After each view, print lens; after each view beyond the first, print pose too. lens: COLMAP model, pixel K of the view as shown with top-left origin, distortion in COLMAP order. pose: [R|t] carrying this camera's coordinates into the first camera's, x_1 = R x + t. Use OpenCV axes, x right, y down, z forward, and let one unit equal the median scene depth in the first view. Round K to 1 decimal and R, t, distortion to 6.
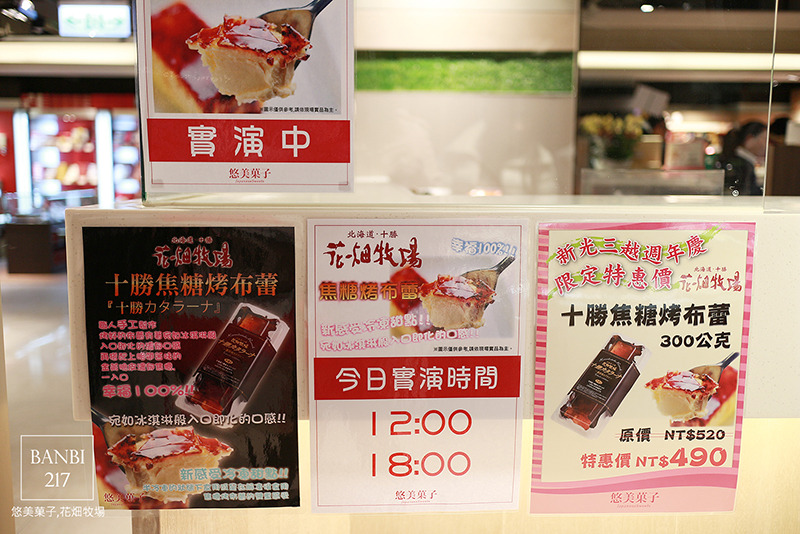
lens RADIAL K [[777.4, 0, 400.0], [0, 777.4, 267.0], [0, 0, 1]] dist [-0.003428, 0.000767]
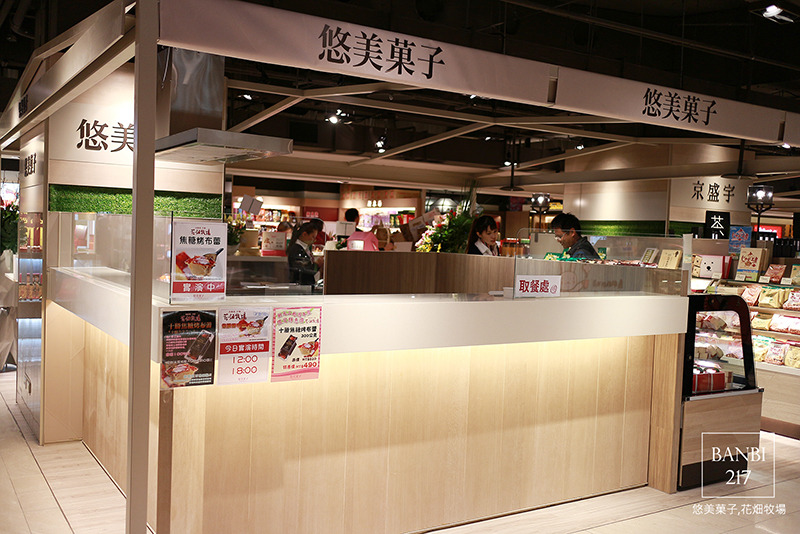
lens RADIAL K [[777.4, 0, 400.0], [0, 777.4, 267.0], [0, 0, 1]] dist [-0.003428, 0.000767]
pose [[0.857318, 0.005945, 0.514753, -1.333565], [0.032932, 0.997252, -0.066366, 0.022249], [-0.513733, 0.073848, 0.854766, -2.804624]]
